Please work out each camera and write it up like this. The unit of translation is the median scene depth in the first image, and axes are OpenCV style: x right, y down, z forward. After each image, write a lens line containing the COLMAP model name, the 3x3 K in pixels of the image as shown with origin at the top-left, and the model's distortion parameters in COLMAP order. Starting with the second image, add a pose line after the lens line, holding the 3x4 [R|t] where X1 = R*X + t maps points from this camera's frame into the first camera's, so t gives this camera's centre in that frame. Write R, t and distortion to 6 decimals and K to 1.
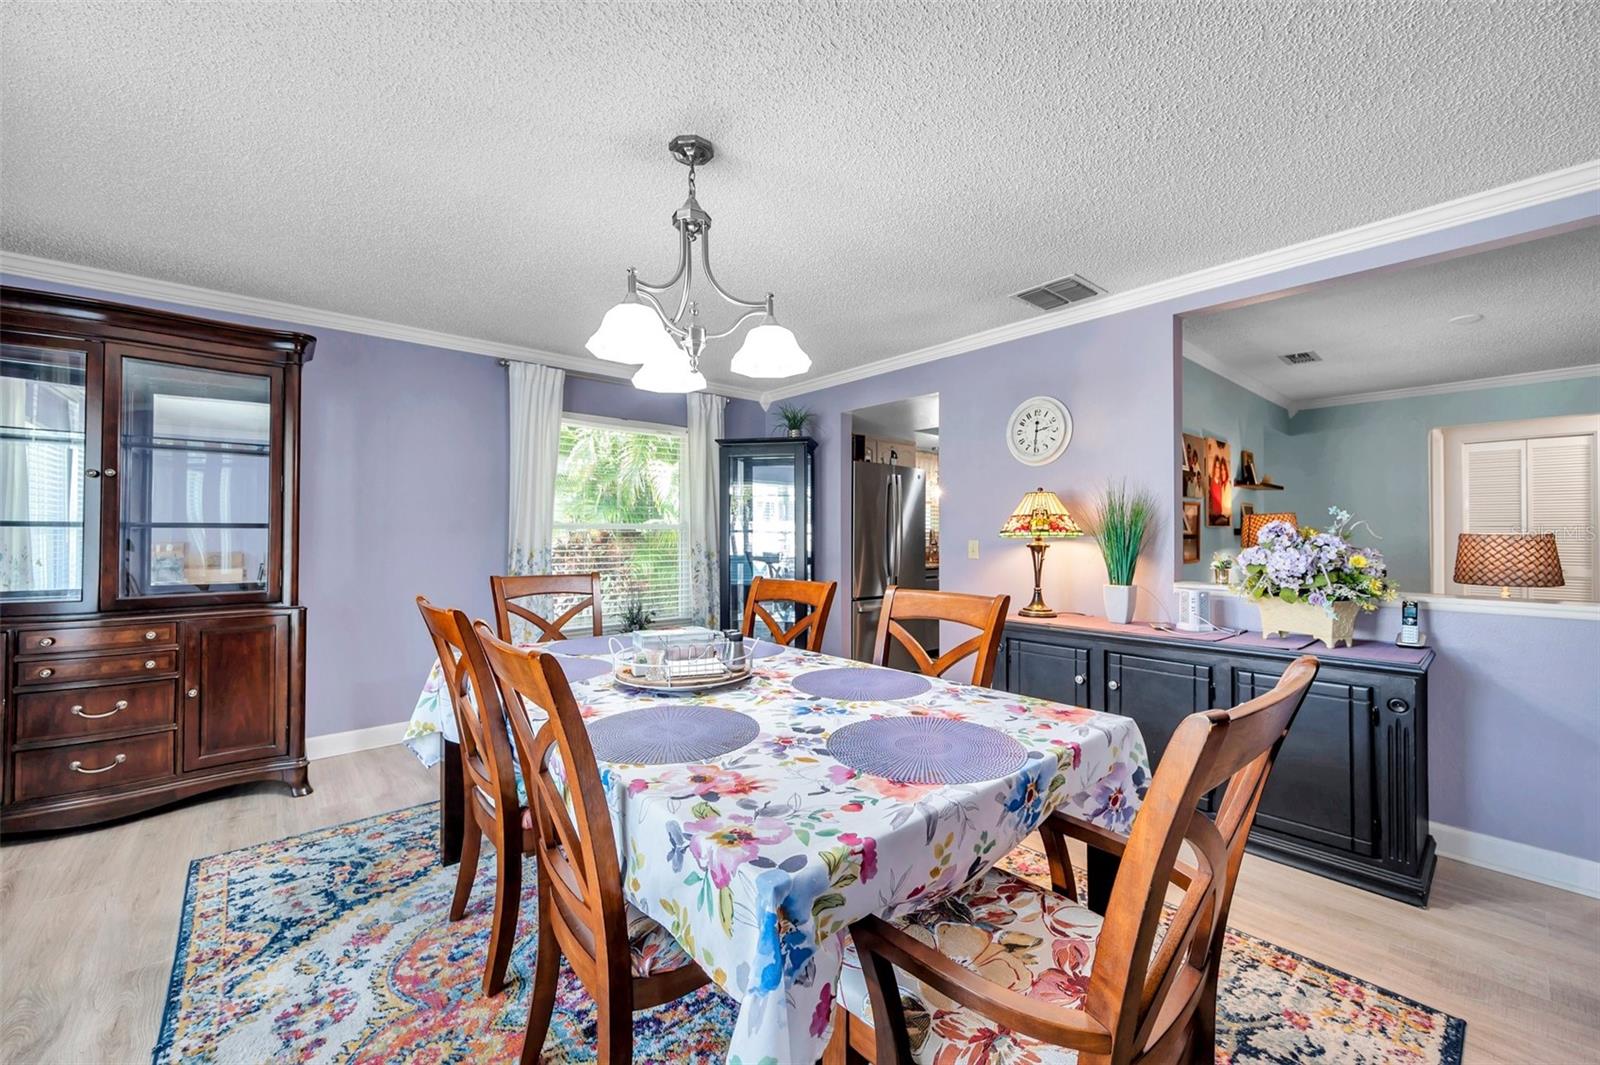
lens RADIAL K [[631.8, 0, 802.7], [0, 631.8, 529.6], [0, 0, 1]] dist [-0.001600, -0.000085]
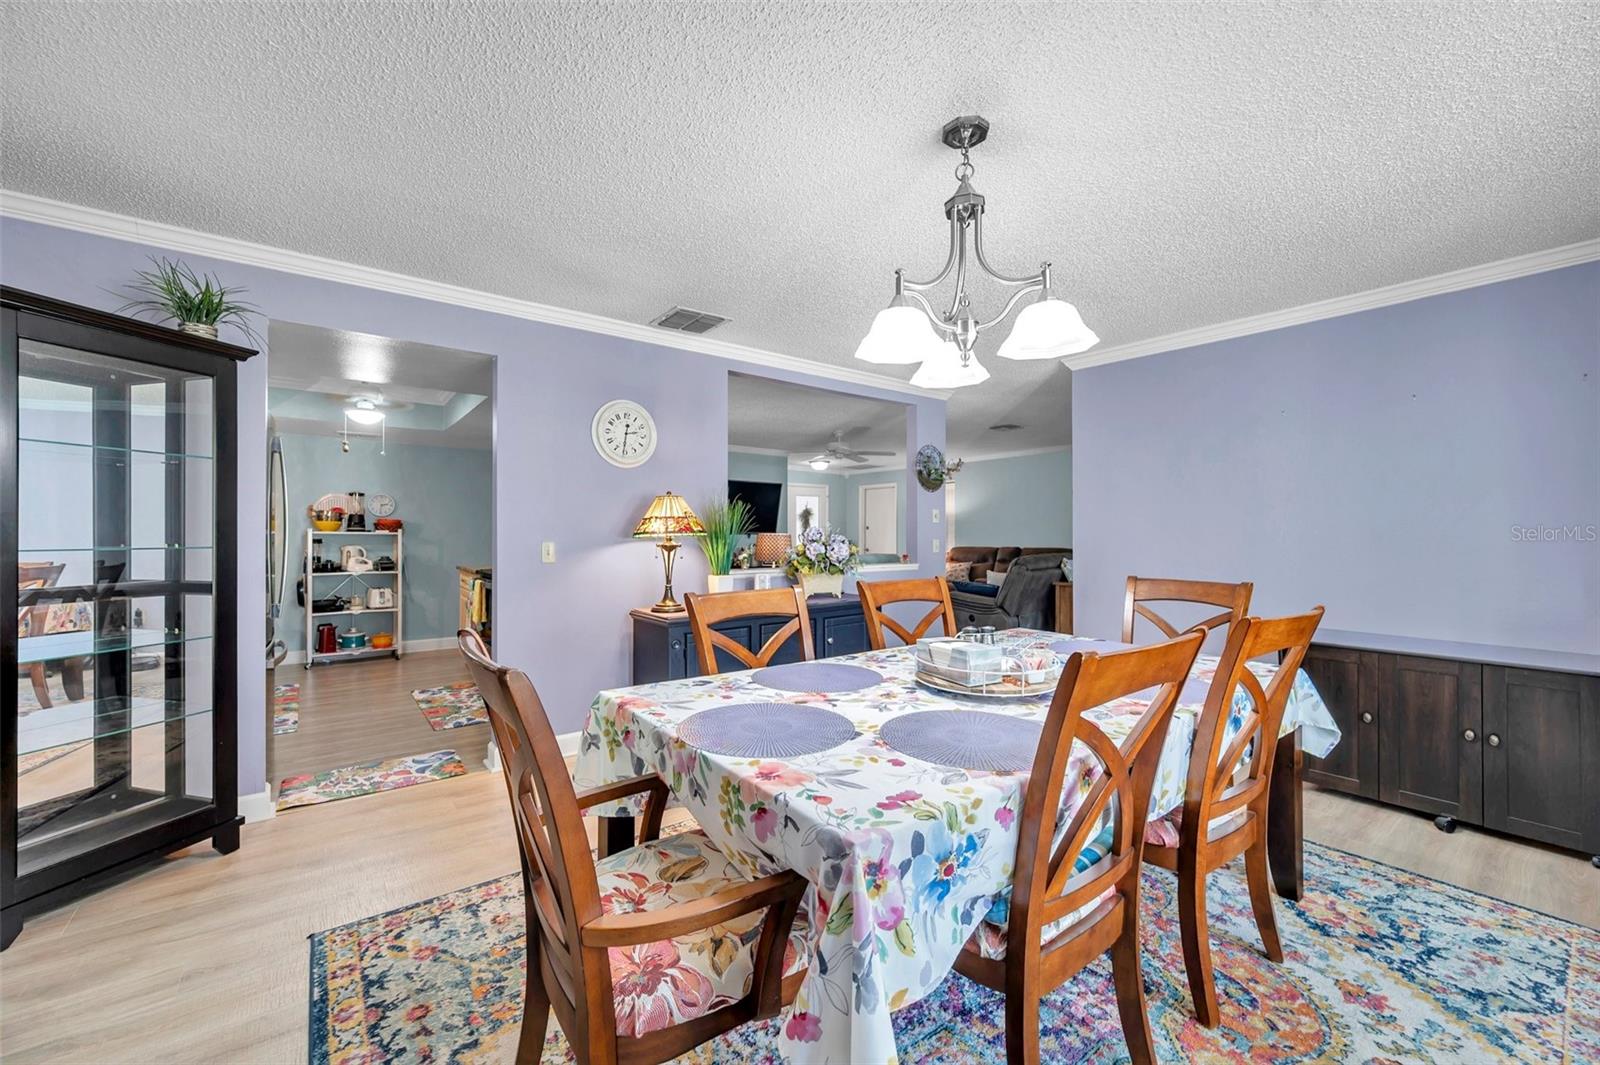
lens RADIAL K [[631.8, 0, 802.7], [0, 631.8, 529.6], [0, 0, 1]] dist [-0.001600, -0.000085]
pose [[0.049229, 0.002992, 0.998783, -0.687949], [-0.004343, 0.999987, -0.002782, 0.000596], [-0.998778, -0.004201, 0.049241, 0.721251]]
